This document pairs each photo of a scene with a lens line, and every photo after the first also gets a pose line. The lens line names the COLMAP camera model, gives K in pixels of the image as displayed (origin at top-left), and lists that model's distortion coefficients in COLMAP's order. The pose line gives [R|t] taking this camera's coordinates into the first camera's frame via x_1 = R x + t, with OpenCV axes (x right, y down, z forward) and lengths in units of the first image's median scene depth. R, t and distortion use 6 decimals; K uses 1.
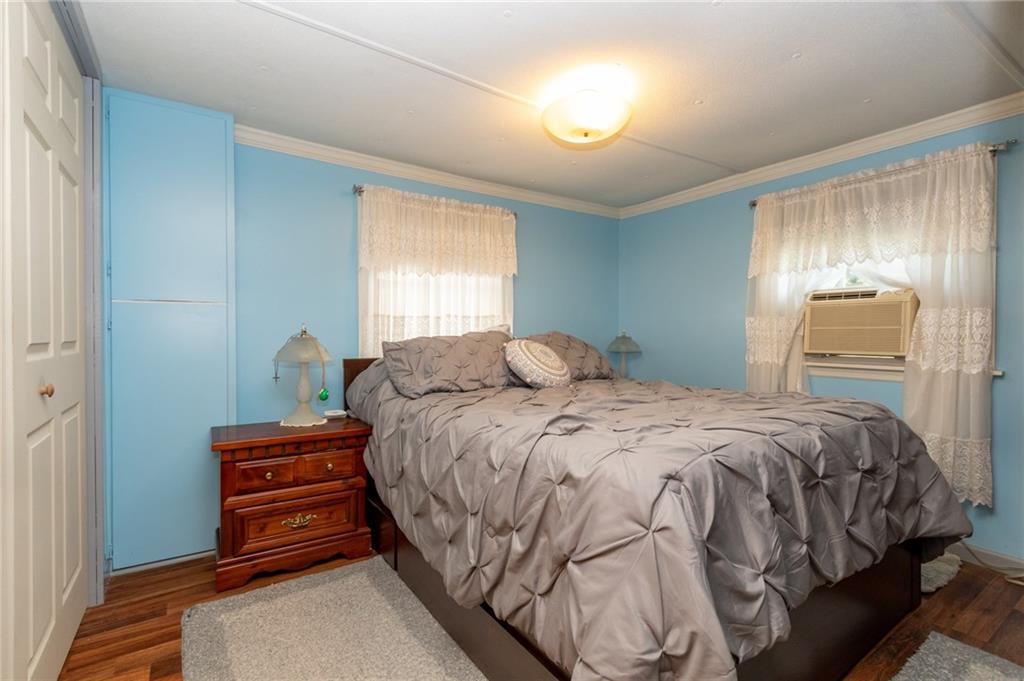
lens RADIAL K [[466.7, 0, 498.8], [0, 466.7, 341.0], [0, 0, 1]] dist [0.000216, -0.000225]
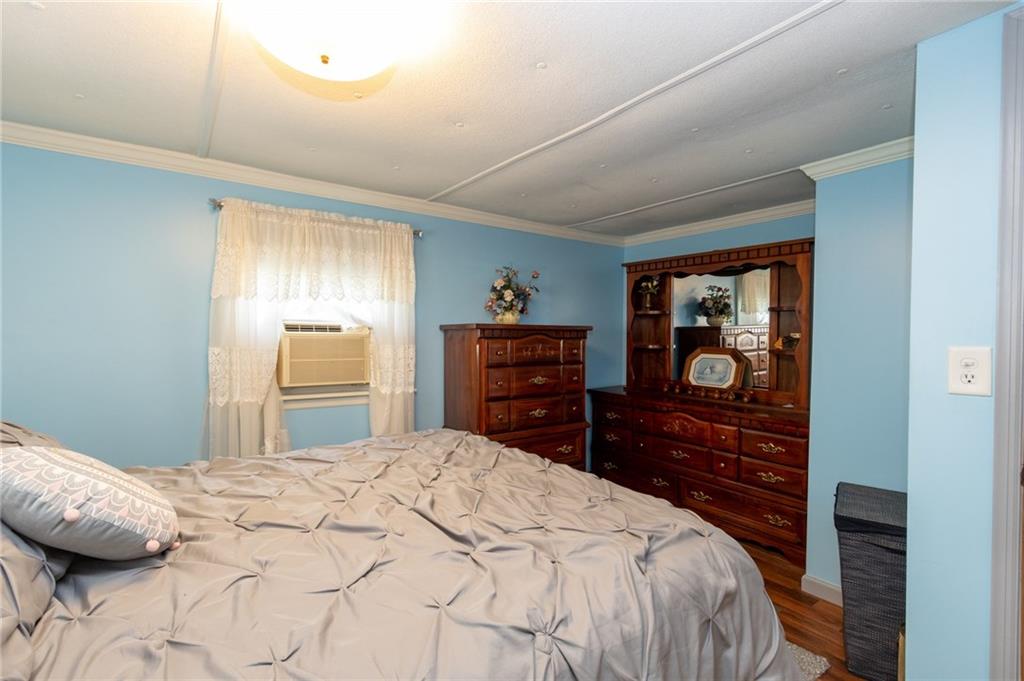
lens RADIAL K [[466.7, 0, 498.8], [0, 466.7, 341.0], [0, 0, 1]] dist [0.000216, -0.000225]
pose [[-0.014680, -0.020328, 0.999686, -0.294607], [0.003583, 0.999786, 0.020383, -0.088951], [-0.999886, 0.003882, -0.014604, 0.617879]]
